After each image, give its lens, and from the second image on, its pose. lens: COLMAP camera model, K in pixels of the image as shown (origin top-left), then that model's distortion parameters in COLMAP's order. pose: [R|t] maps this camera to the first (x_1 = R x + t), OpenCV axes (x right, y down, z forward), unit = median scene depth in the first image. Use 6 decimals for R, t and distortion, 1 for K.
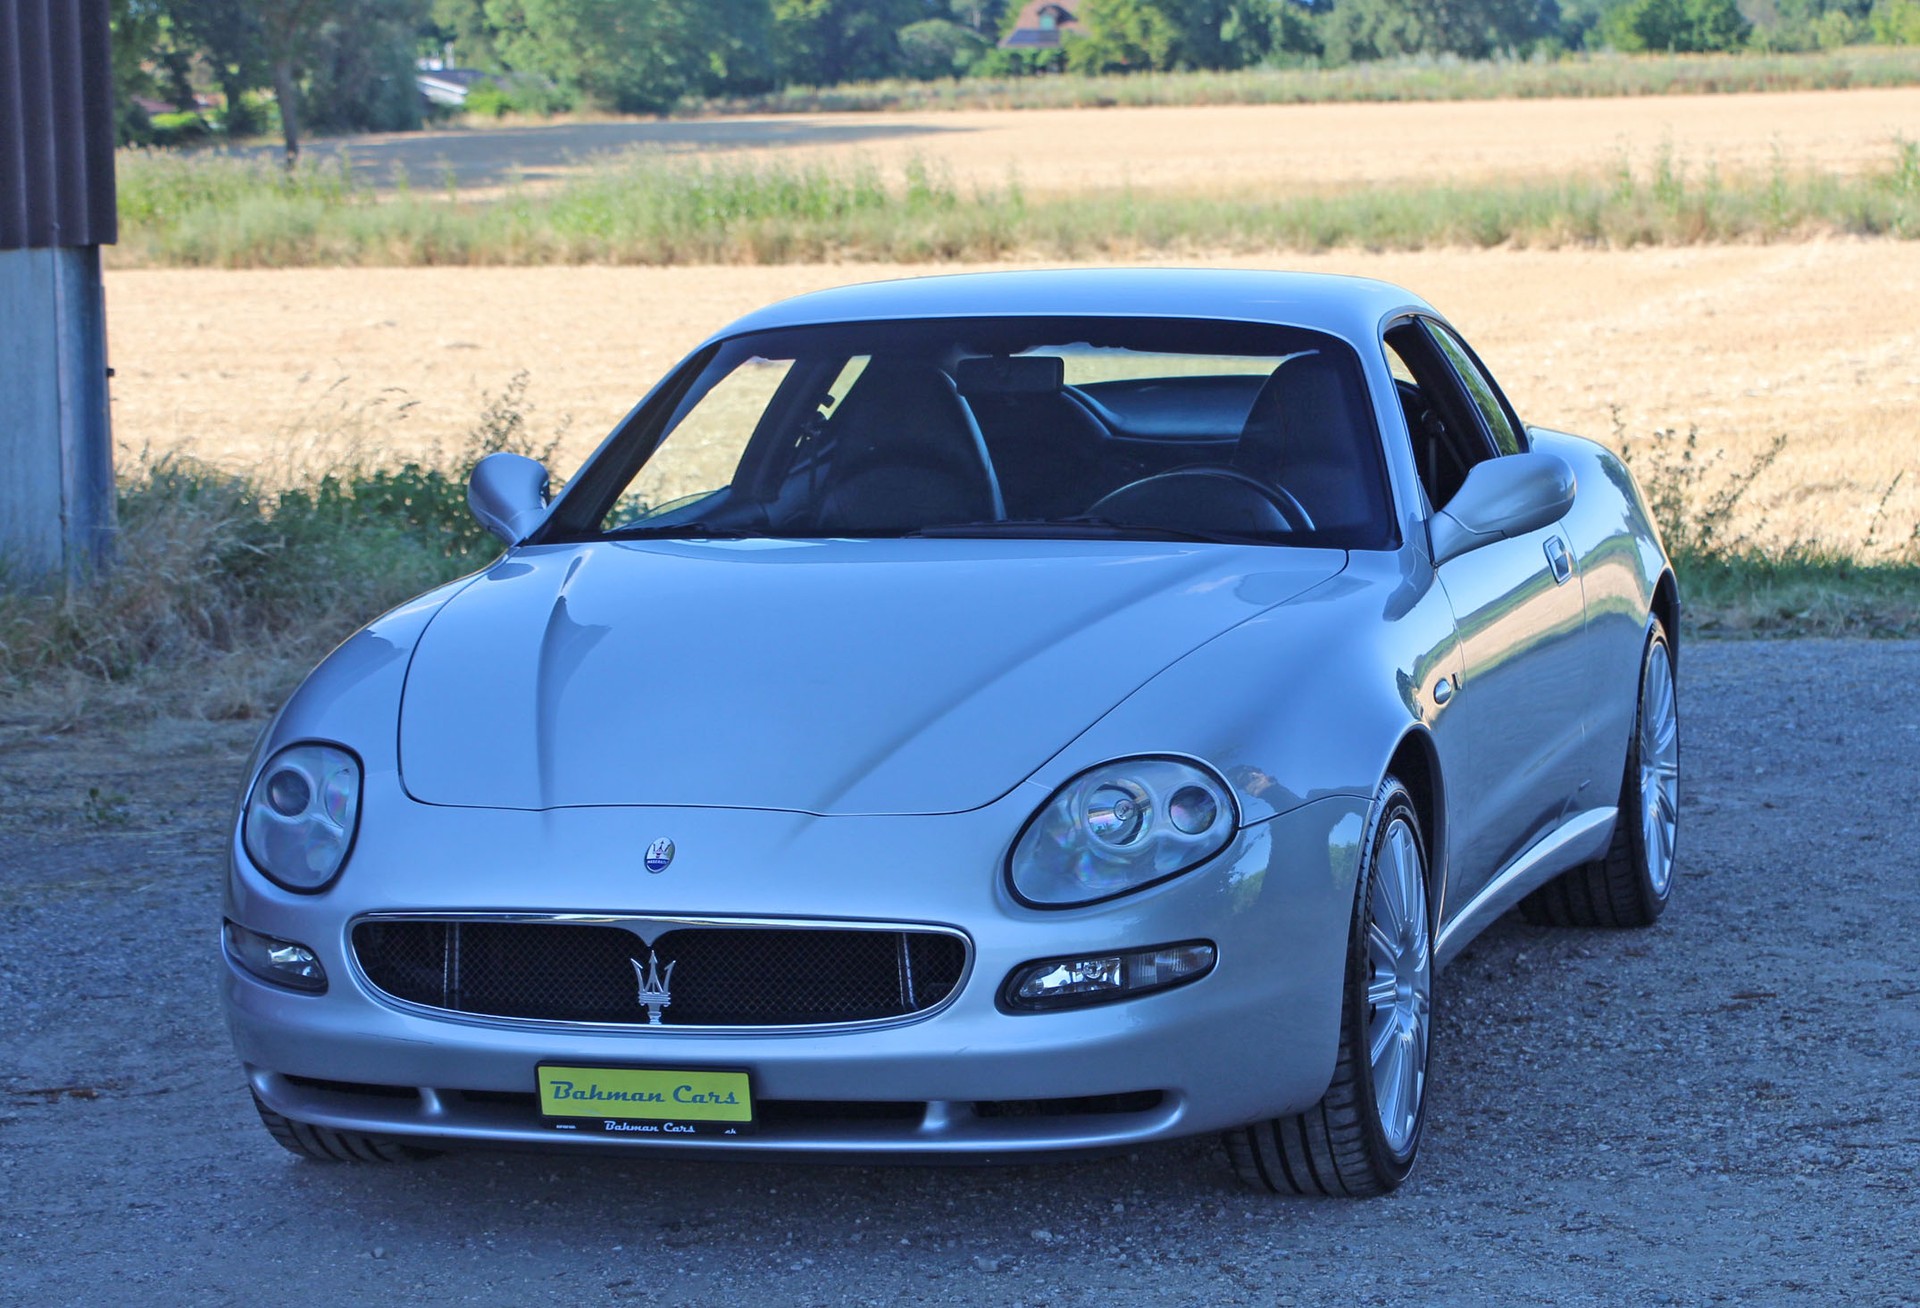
lens RADIAL K [[5130.6, 0, 965.1], [0, 5130.6, 643.7], [0, 0, 1]] dist [0.373690, 0.000000]
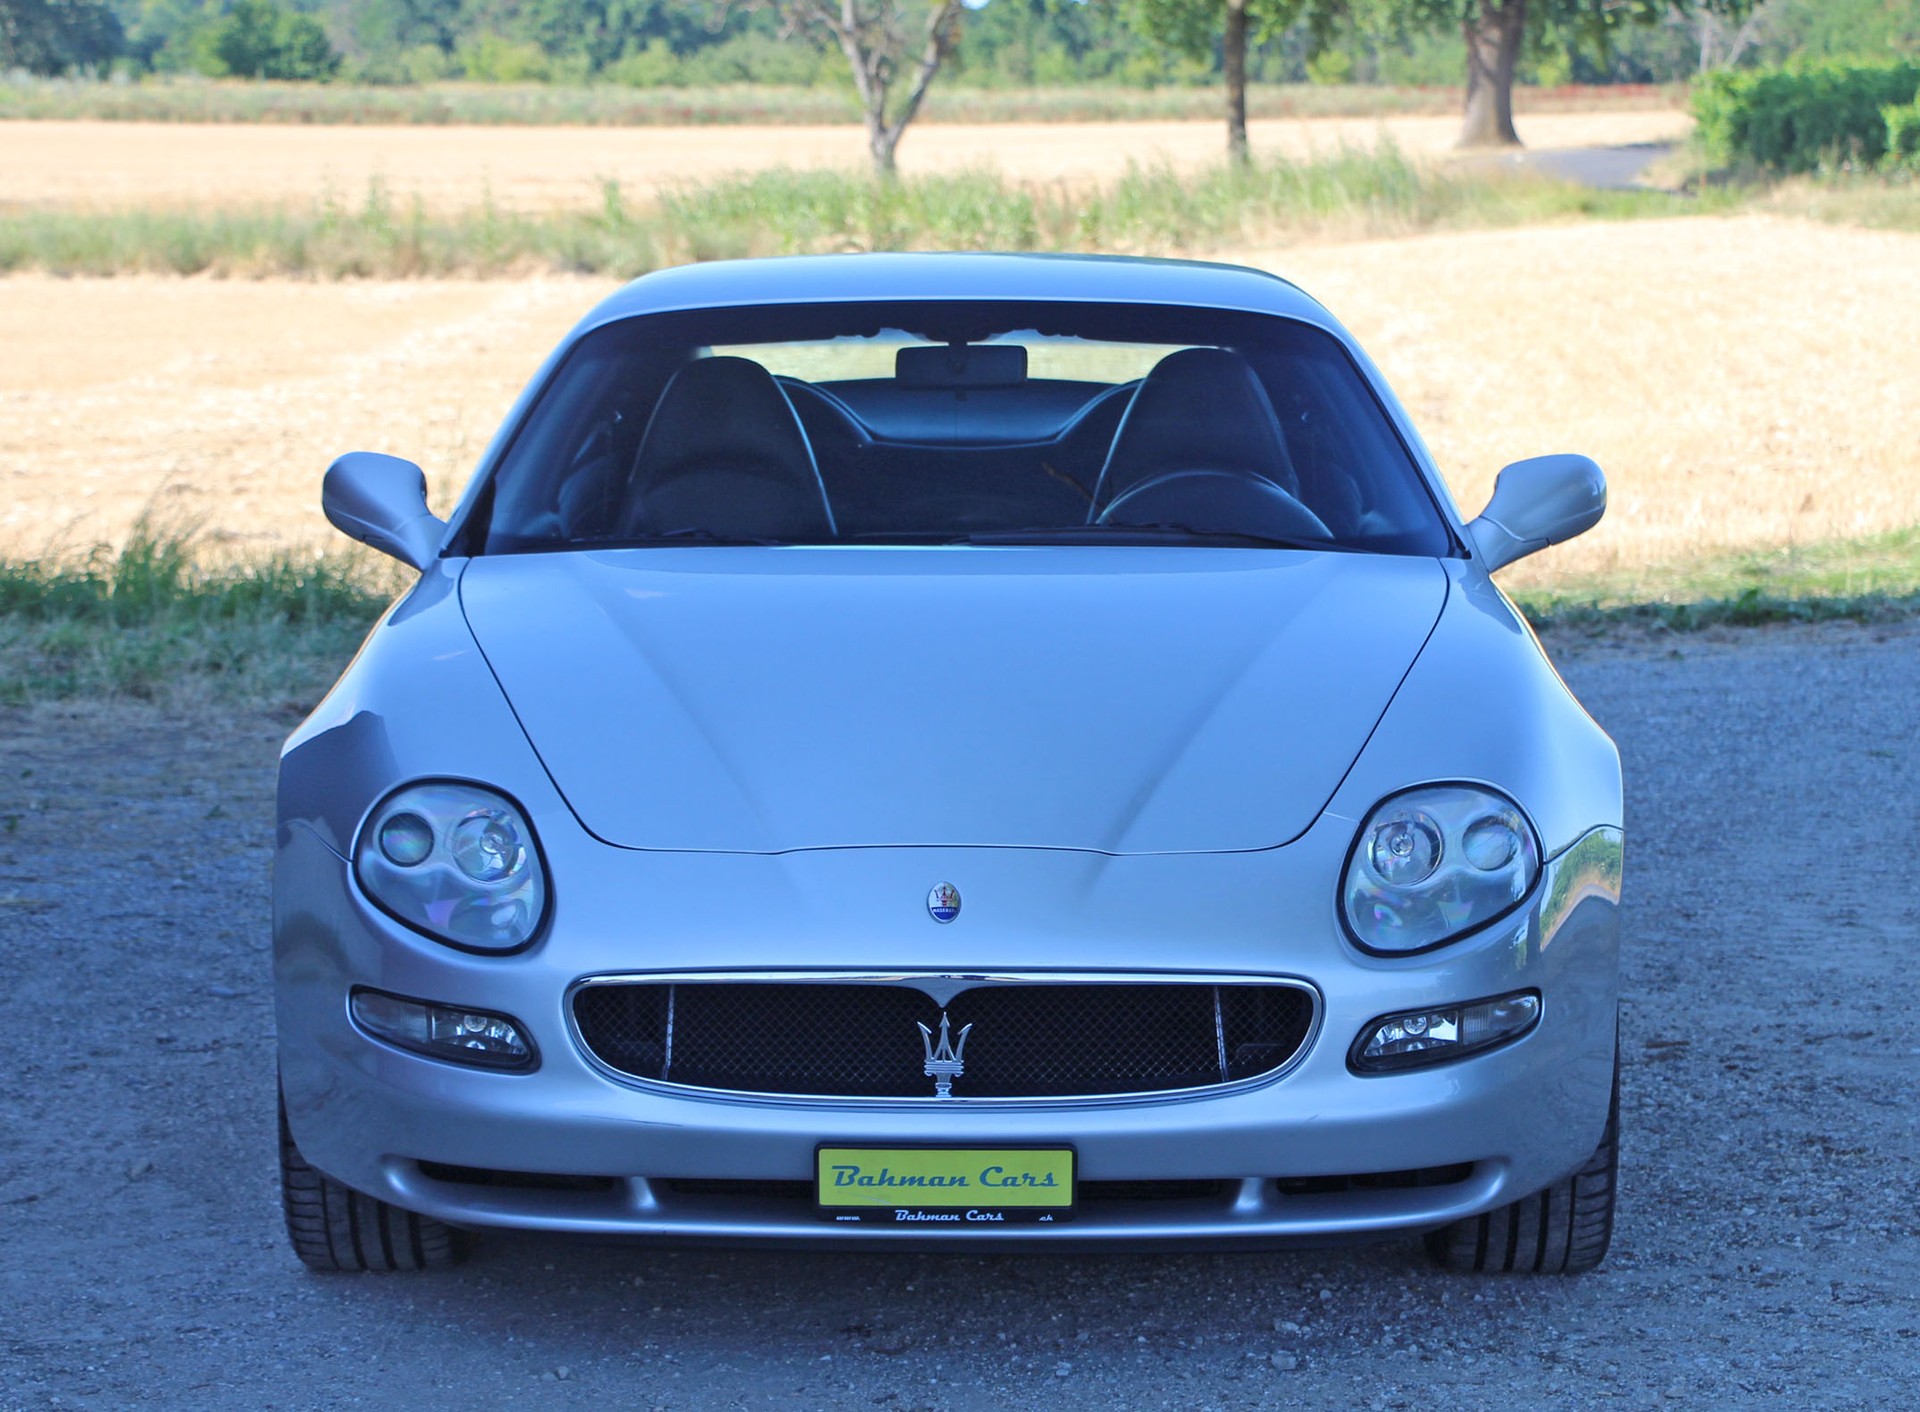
lens RADIAL K [[5398.8, 0, 951.8], [0, 5398.8, 722.0], [0, 0, 1]] dist [0.473959, 0.000000]
pose [[0.969021, -0.008782, 0.246822, -0.277810], [0.007738, 0.999957, 0.005196, 0.005768], [-0.246857, -0.003125, 0.969047, 0.112966]]
